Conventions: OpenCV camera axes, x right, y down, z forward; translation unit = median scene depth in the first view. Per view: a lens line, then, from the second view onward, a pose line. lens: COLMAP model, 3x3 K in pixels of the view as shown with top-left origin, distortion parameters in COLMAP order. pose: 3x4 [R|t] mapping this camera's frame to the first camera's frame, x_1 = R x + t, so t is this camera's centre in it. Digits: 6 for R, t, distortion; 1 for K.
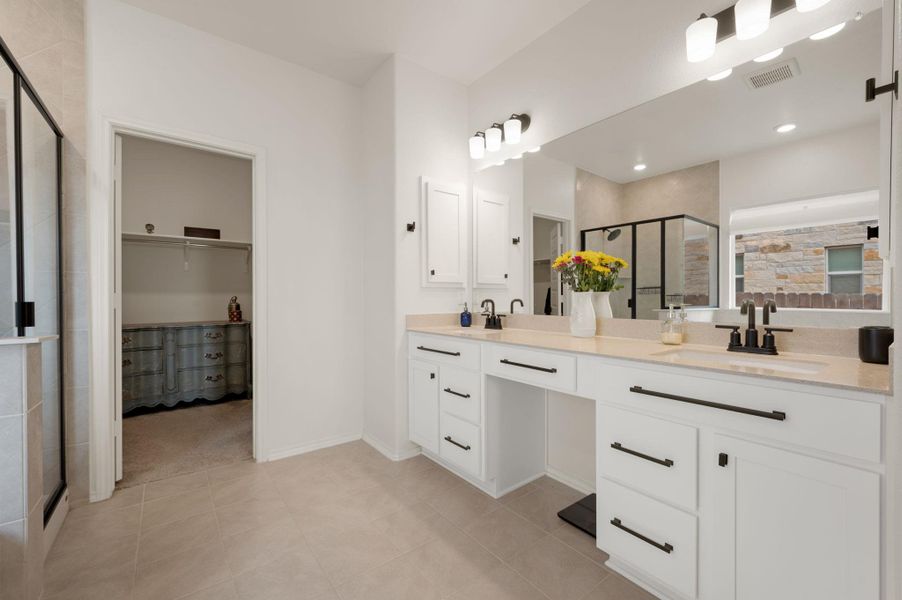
lens RADIAL K [[363.3, 0, 452.7], [0, 363.3, 299.5], [0, 0, 1]] dist [-0.002931, -0.000334]
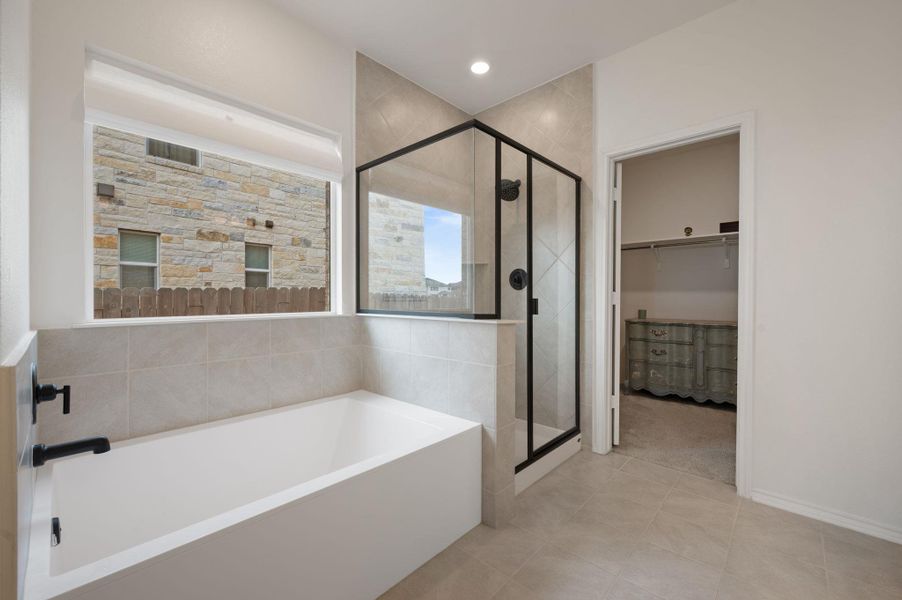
lens RADIAL K [[363.3, 0, 452.7], [0, 363.3, 299.5], [0, 0, 1]] dist [-0.002931, -0.000334]
pose [[0.178137, 0.012376, -0.983928, 0.103132], [-0.006836, 0.999912, 0.011340, -0.001776], [0.983982, 0.004706, 0.178205, 0.131138]]
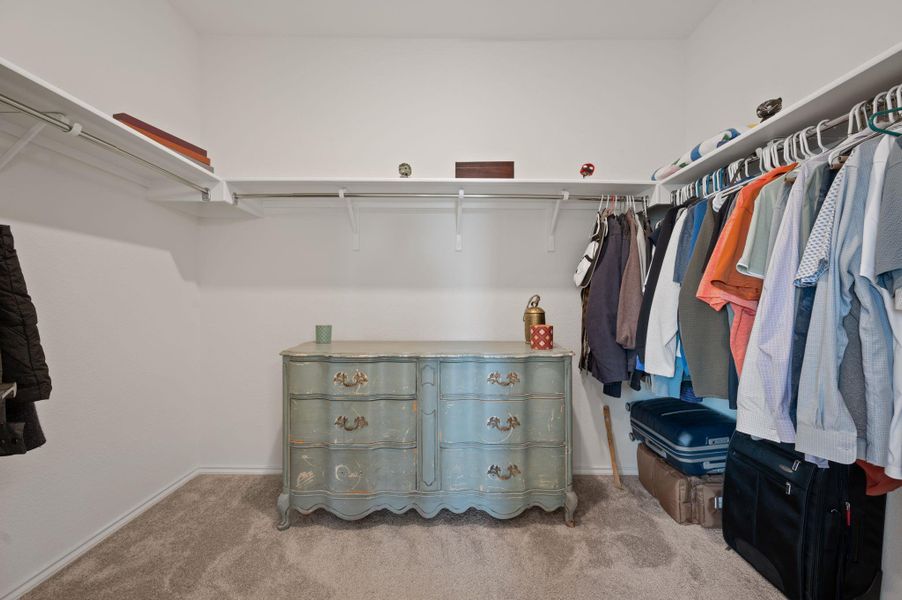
lens RADIAL K [[398.8, 0, 451.0], [0, 398.8, 300.0], [0, 0, 1]] dist [-0.000737, -0.000167]
pose [[0.788621, 0.004920, -0.614860, -0.429270], [-0.010598, 0.999928, -0.005593, 0.002642], [0.614788, 0.010927, 0.788617, 0.598108]]
